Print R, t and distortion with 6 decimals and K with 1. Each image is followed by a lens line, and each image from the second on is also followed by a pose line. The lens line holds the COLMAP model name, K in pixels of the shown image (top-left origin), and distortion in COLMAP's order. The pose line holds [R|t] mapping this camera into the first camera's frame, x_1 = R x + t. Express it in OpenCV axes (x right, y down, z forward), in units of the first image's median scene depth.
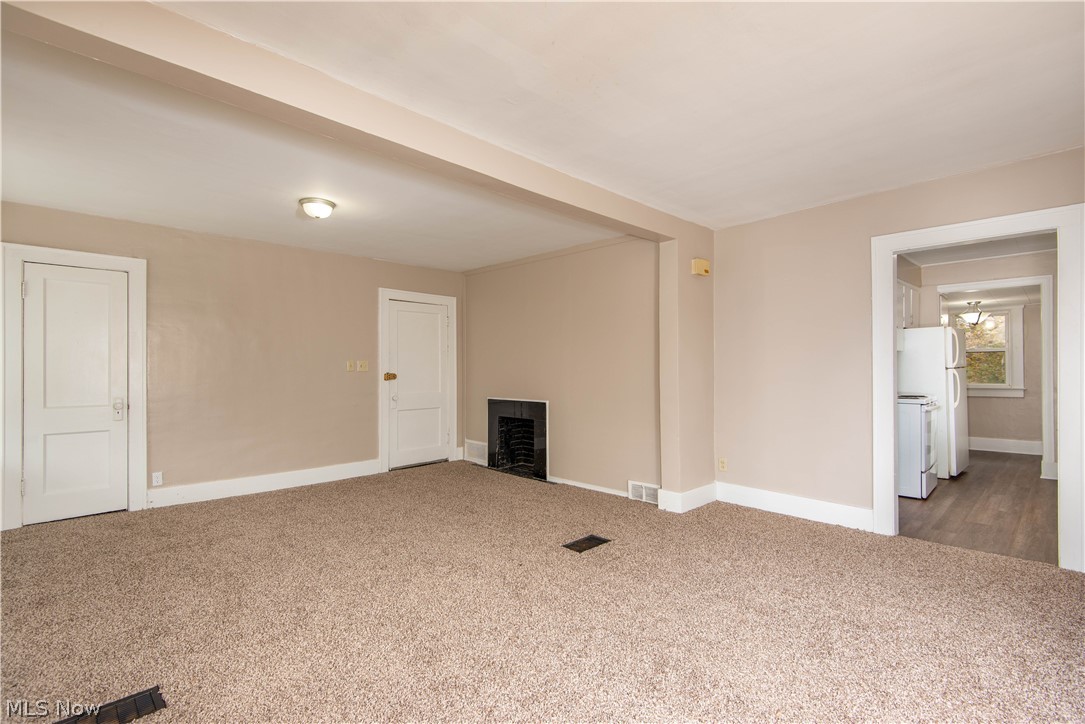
lens RADIAL K [[502.5, 0, 542.5], [0, 502.5, 362.0], [0, 0, 1]] dist [0.004236, -0.000641]
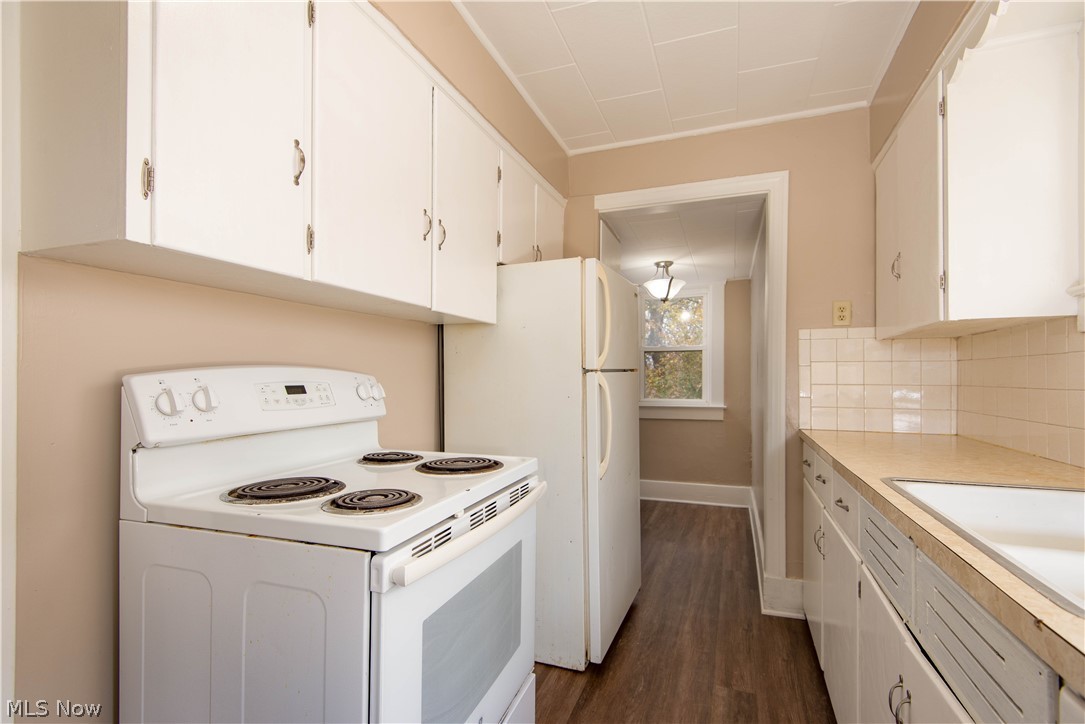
lens RADIAL K [[513.9, 0, 541.8], [0, 513.9, 373.8], [0, 0, 1]] dist [0.002442, -0.000021]
pose [[0.903300, 0.011777, 0.428847, 0.610045], [-0.011811, 0.999927, -0.002582, 0.016144], [-0.428846, -0.002733, 0.903373, 0.670446]]
